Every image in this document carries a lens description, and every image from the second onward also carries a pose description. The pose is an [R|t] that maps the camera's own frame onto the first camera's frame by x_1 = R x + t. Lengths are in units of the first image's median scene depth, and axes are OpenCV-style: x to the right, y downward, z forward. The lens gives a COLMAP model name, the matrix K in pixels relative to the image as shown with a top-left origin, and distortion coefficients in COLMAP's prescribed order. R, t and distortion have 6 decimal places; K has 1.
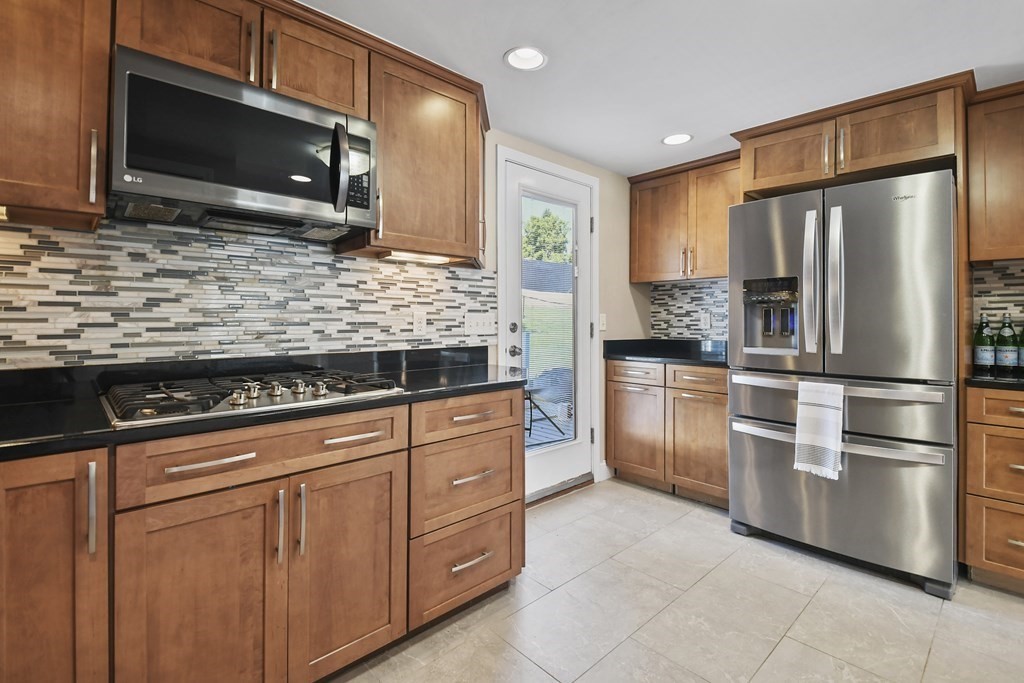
lens RADIAL K [[469.8, 0, 515.5], [0, 469.8, 320.6], [0, 0, 1]] dist [0.028777, -0.025343]
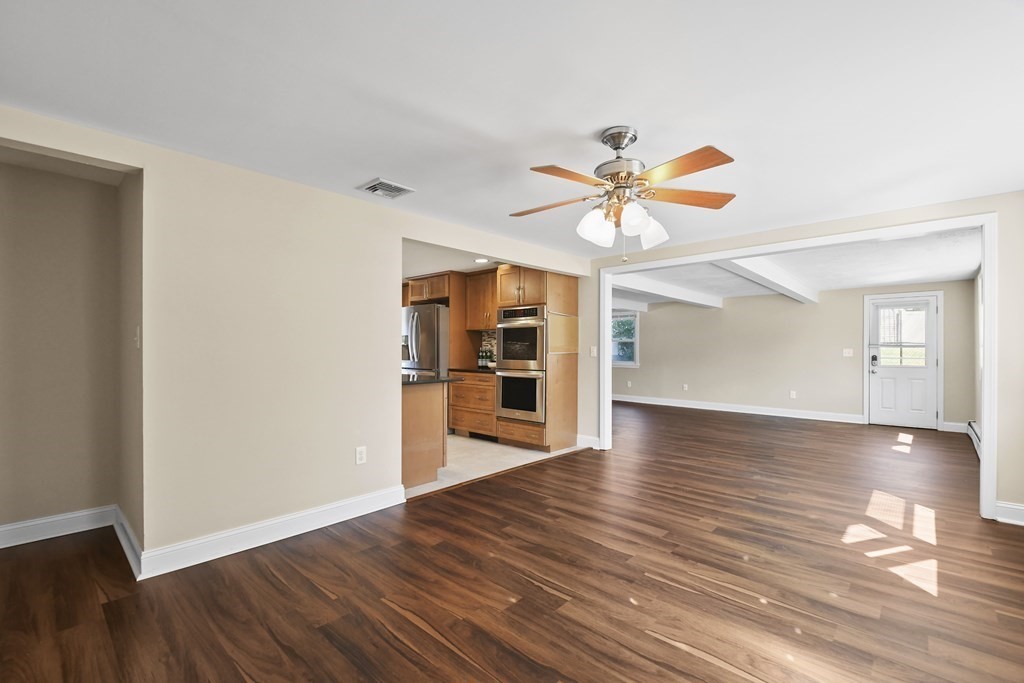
lens RADIAL K [[446.0, 0, 513.7], [0, 446.0, 351.9], [0, 0, 1]] dist [0.025762, -0.020156]
pose [[0.997858, -0.003151, 0.065335, 1.025912], [0.002647, 0.999966, 0.007797, -0.009599], [-0.065357, -0.007607, 0.997833, -1.720947]]
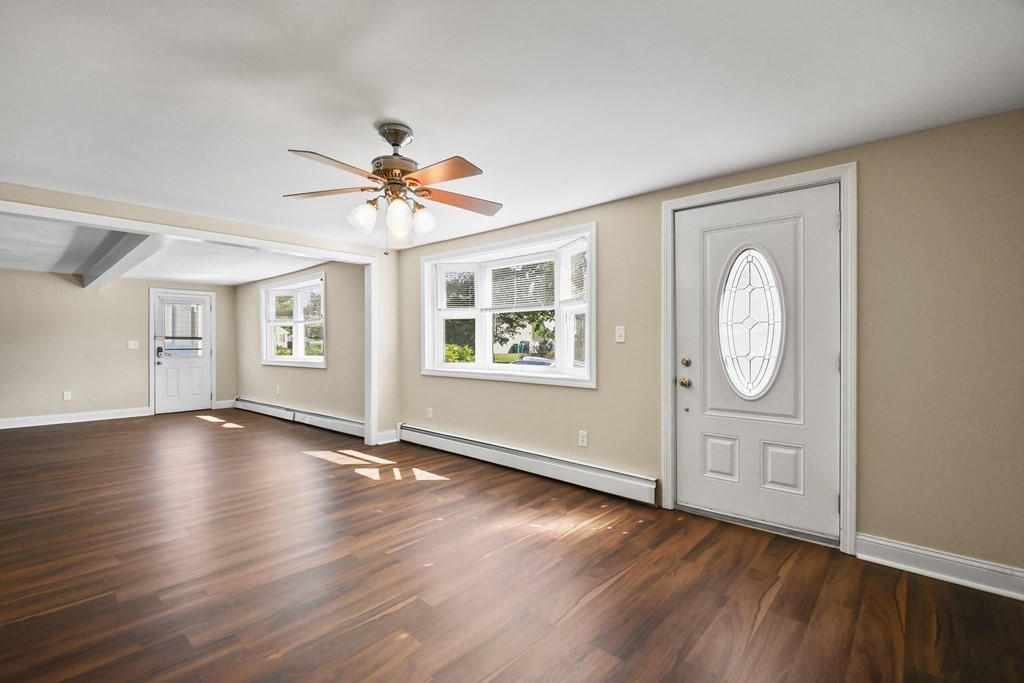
lens RADIAL K [[451.8, 0, 500.2], [0, 451.8, 338.7], [0, 0, 1]] dist [0.027694, -0.020814]
pose [[-0.072555, 0.000518, 0.997364, 0.315792], [0.000394, 1.000000, -0.000491, -0.010393], [-0.997364, 0.000358, -0.072555, -0.956688]]
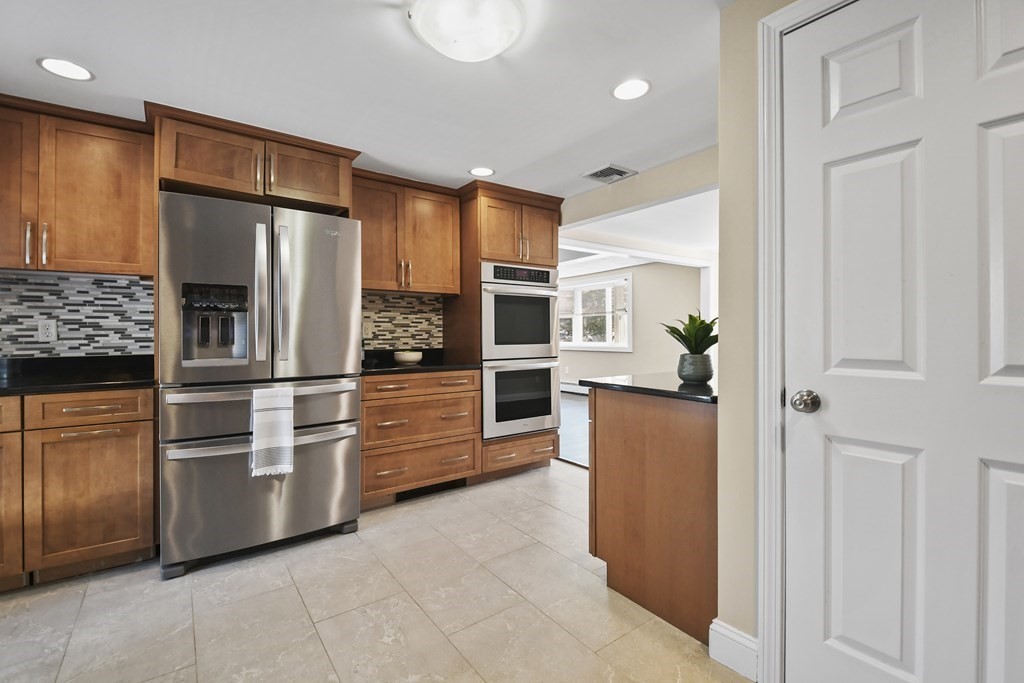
lens RADIAL K [[447.3, 0, 512.0], [0, 447.3, 341.5], [0, 0, 1]] dist [0.025619, -0.020262]
pose [[0.125927, -0.026760, 0.991679, -0.273026], [-0.000622, 0.999634, 0.027054, -0.002063], [-0.992039, -0.004023, 0.125864, 0.312524]]
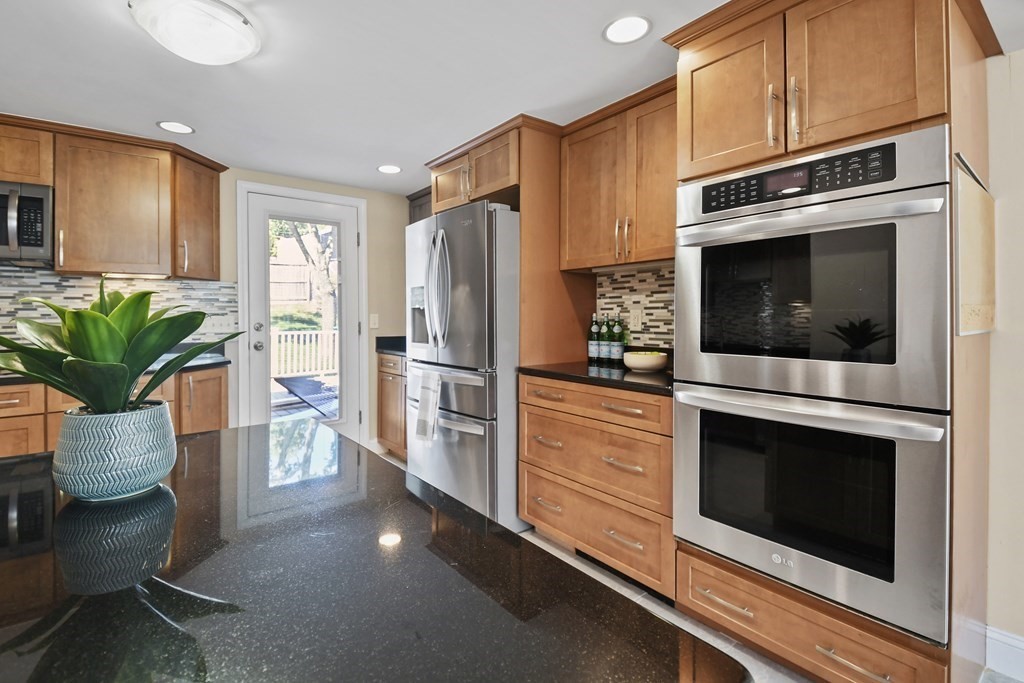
lens RADIAL K [[472.1, 0, 496.7], [0, 472.1, 319.3], [0, 0, 1]] dist [0.027993, -0.024917]
pose [[0.993966, -0.007769, -0.109409, 0.887619], [0.008630, 0.999935, 0.007401, -0.011216], [0.109345, -0.008301, 0.993969, -0.202829]]
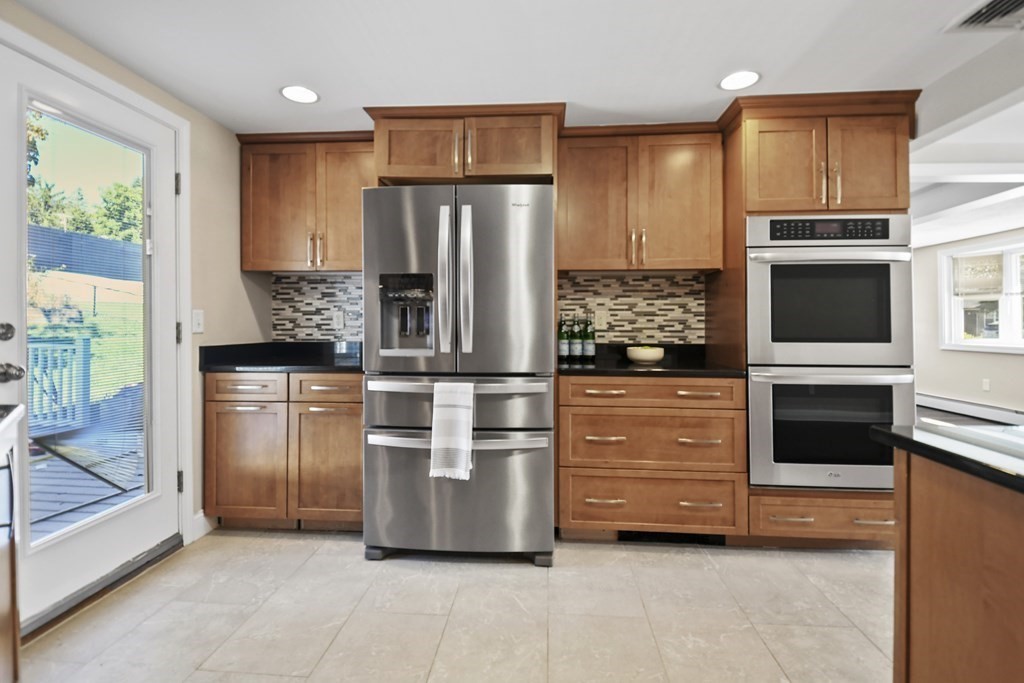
lens RADIAL K [[461.4, 0, 514.1], [0, 461.4, 322.5], [0, 0, 1]] dist [0.039794, -0.033705]
pose [[0.738448, -0.004900, 0.674292, 0.085913], [0.000667, 0.999978, 0.006536, -0.000123], [-0.674310, -0.004377, 0.738436, 0.194629]]
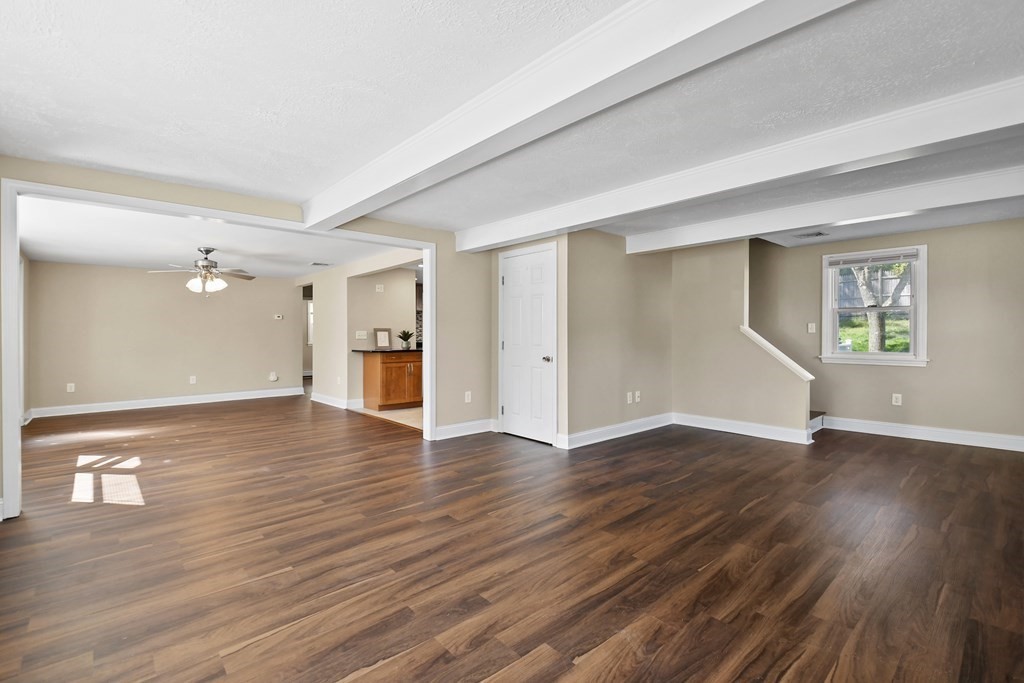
lens RADIAL K [[457.7, 0, 509.3], [0, 457.7, 329.4], [0, 0, 1]] dist [0.027536, -0.022446]
pose [[-0.031361, -0.017631, -0.999353, 3.698380], [0.007456, 0.999812, -0.017873, 0.028675], [0.999480, -0.008012, -0.031223, 0.873673]]
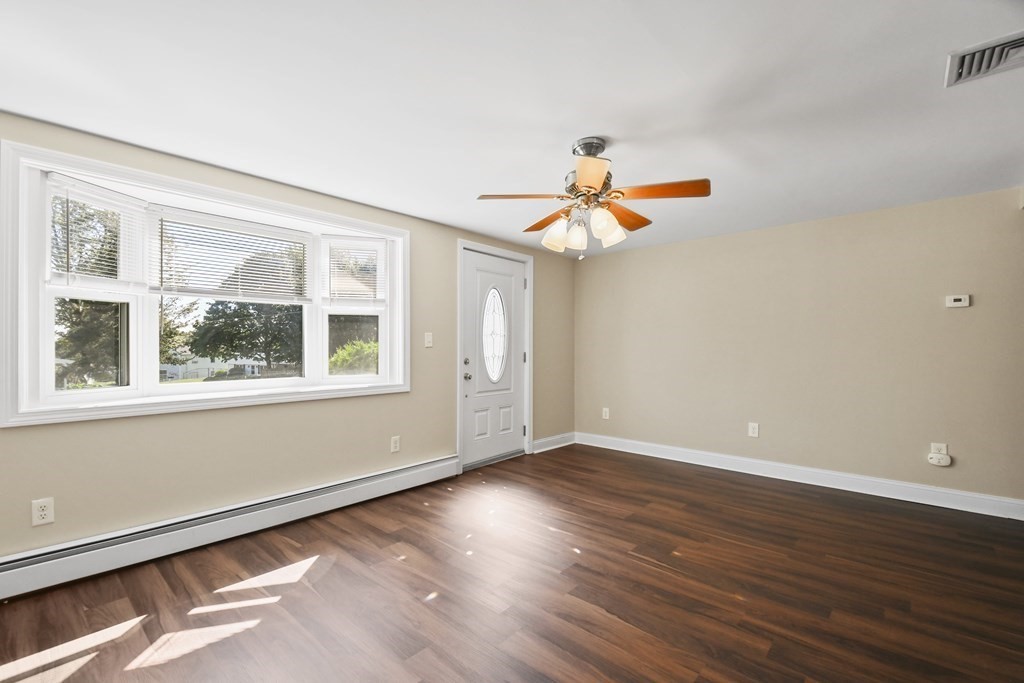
lens RADIAL K [[445.2, 0, 506.5], [0, 445.2, 345.9], [0, 0, 1]] dist [0.025952, -0.020570]
pose [[-0.997457, -0.005718, -0.071036, 1.557969], [-0.005755, 0.999983, 0.000320, -0.005711], [0.071033, 0.000728, -0.997474, 0.174764]]
